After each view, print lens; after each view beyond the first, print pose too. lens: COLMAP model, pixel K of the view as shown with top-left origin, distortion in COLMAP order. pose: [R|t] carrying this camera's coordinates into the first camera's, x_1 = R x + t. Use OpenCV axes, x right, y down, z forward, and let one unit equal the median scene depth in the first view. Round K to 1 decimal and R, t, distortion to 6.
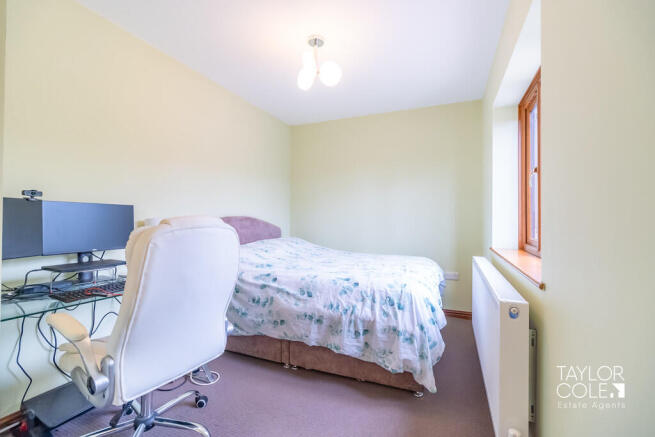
lens RADIAL K [[284.2, 0, 327.5], [0, 284.2, 218.5], [0, 0, 1]] dist [-0.000664, 0.000046]
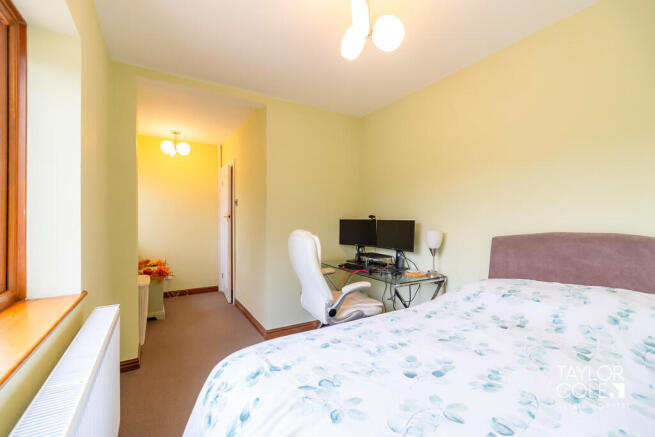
lens RADIAL K [[284.2, 0, 327.5], [0, 284.2, 218.5], [0, 0, 1]] dist [-0.000664, 0.000046]
pose [[-0.579540, -0.000717, -0.814943, 0.737186], [-0.004394, 0.999988, 0.002245, -0.068736], [0.814932, 0.004882, -0.579537, 1.667446]]
